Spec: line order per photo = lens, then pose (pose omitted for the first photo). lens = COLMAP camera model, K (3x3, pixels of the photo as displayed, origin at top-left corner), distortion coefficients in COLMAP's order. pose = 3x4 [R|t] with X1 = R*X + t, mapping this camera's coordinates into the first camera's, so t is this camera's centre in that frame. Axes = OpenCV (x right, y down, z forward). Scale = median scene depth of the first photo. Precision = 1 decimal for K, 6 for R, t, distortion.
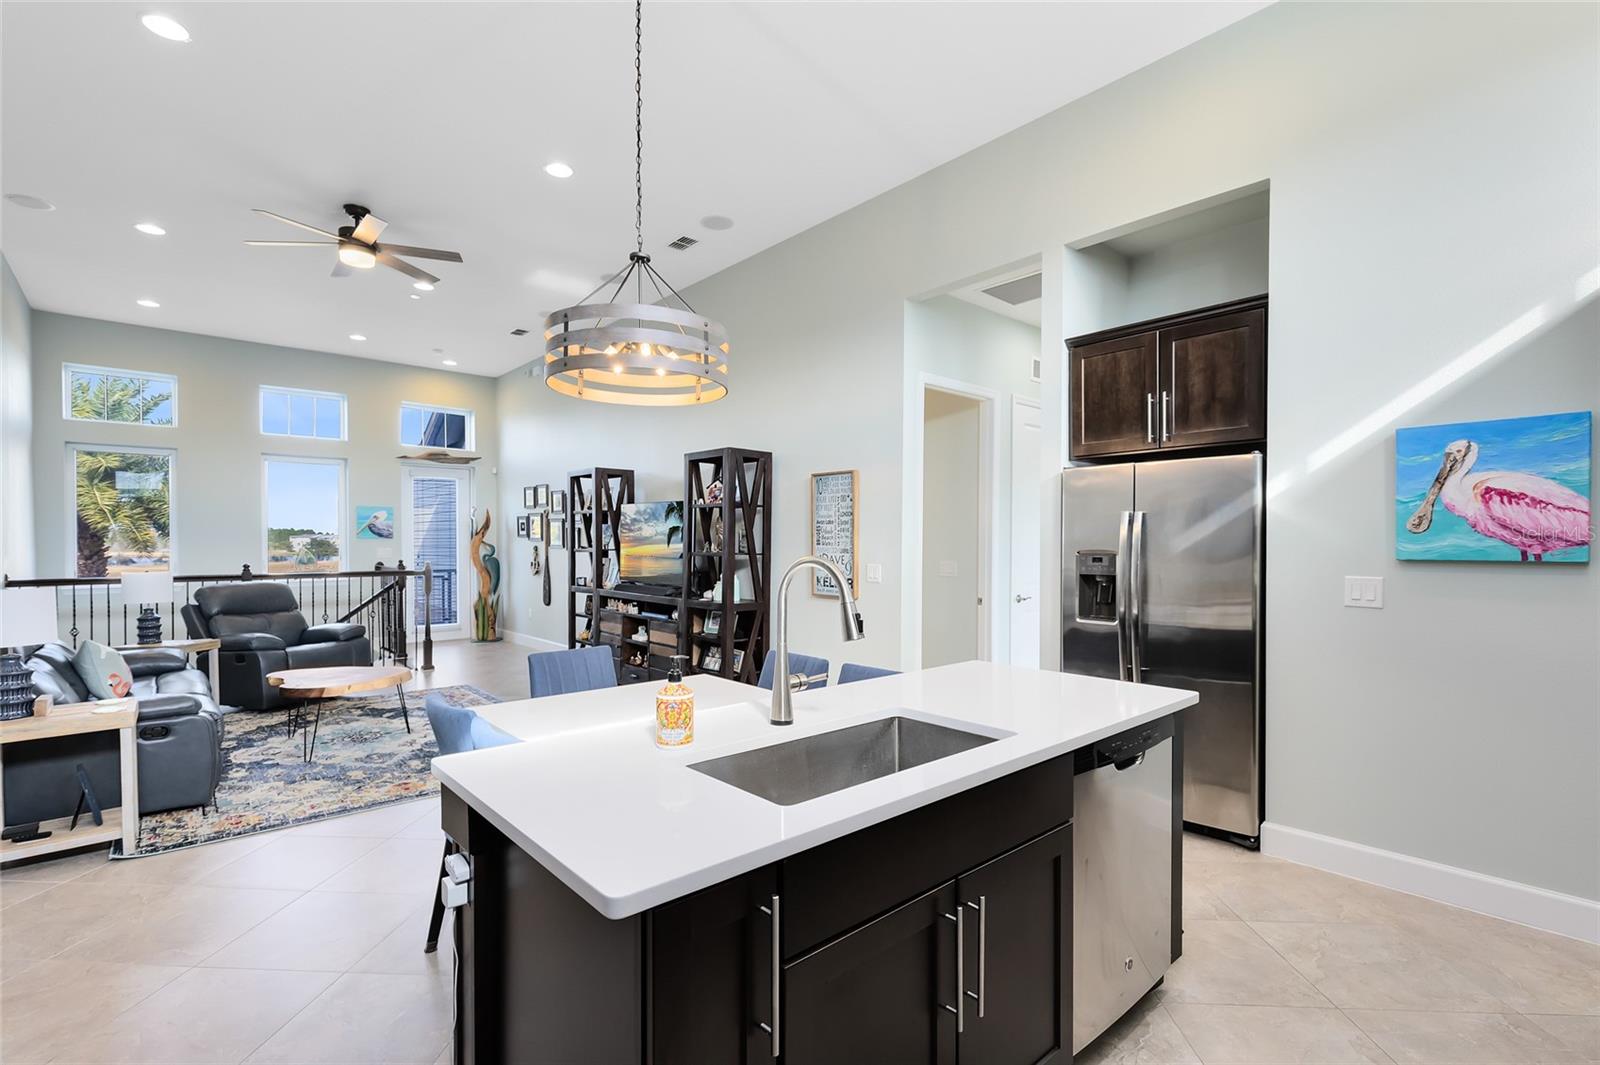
lens RADIAL K [[730.2, 0, 800.4], [0, 730.2, 549.8], [0, 0, 1]] dist [0.001714, 0.000285]
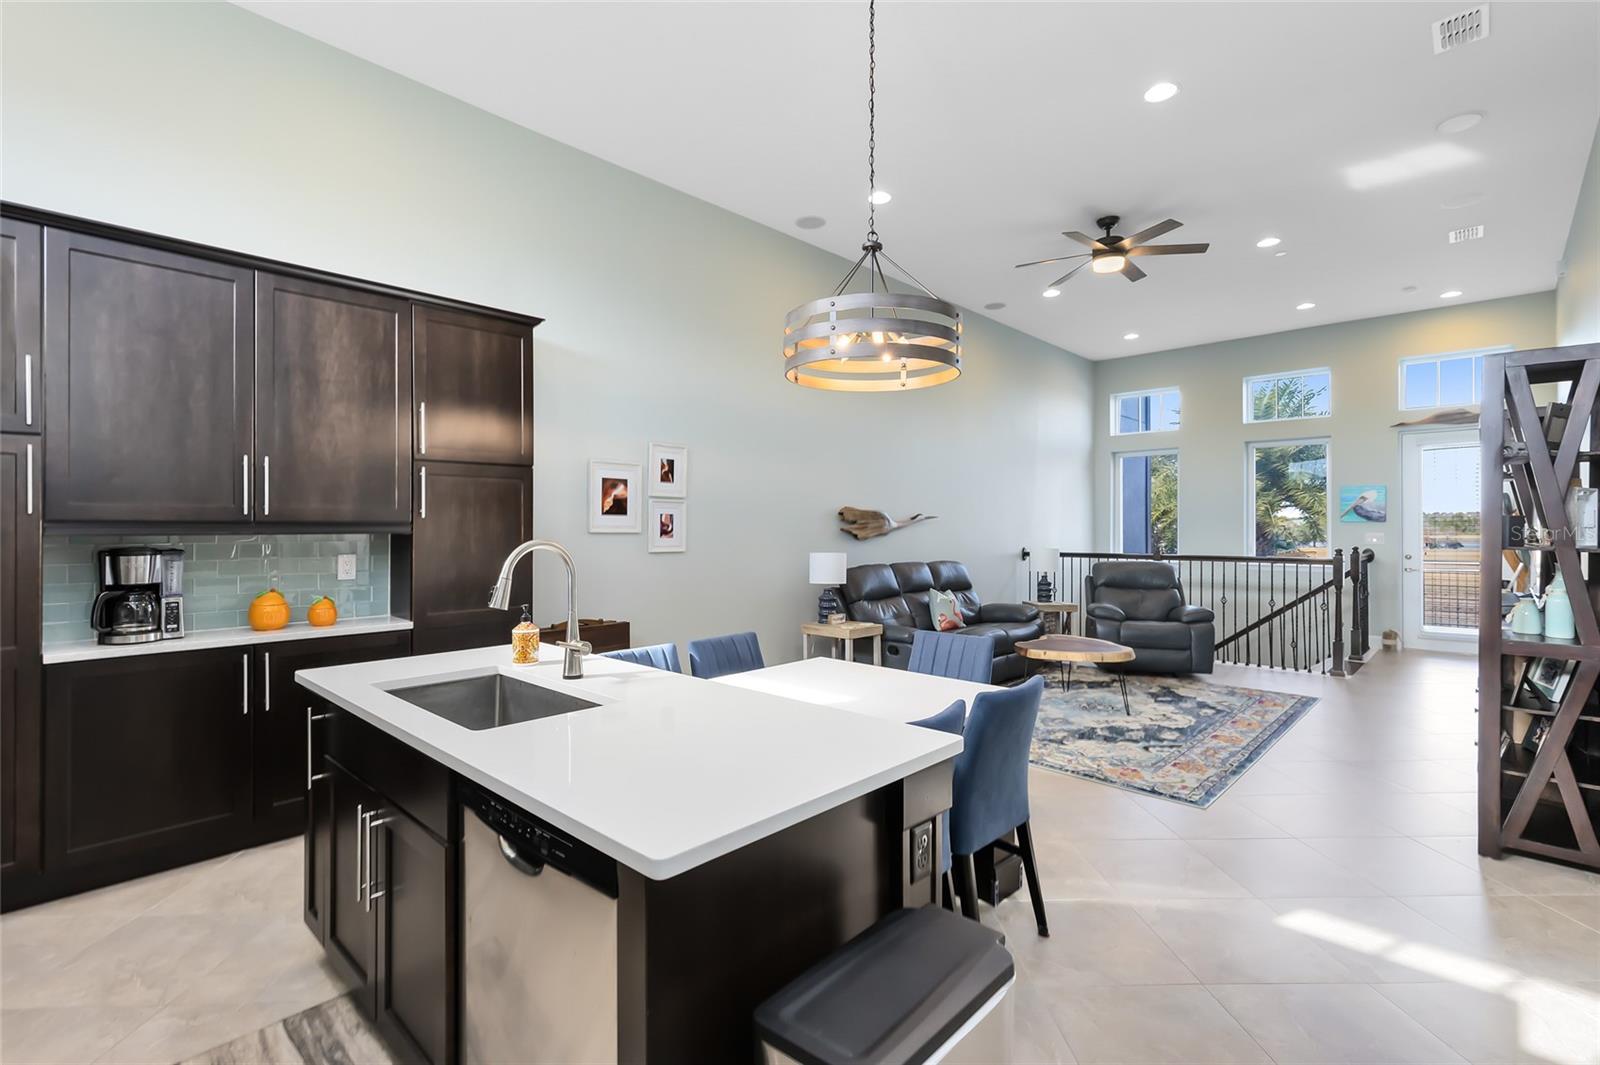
lens RADIAL K [[732.6, 0, 799.5], [0, 732.6, 520.5], [0, 0, 1]] dist [0.006279, 0.000469]
pose [[0.085712, -0.007302, -0.996293, 0.387622], [-0.010226, 0.999914, -0.008208, -0.005564], [0.996267, 0.010891, 0.085630, 0.401308]]
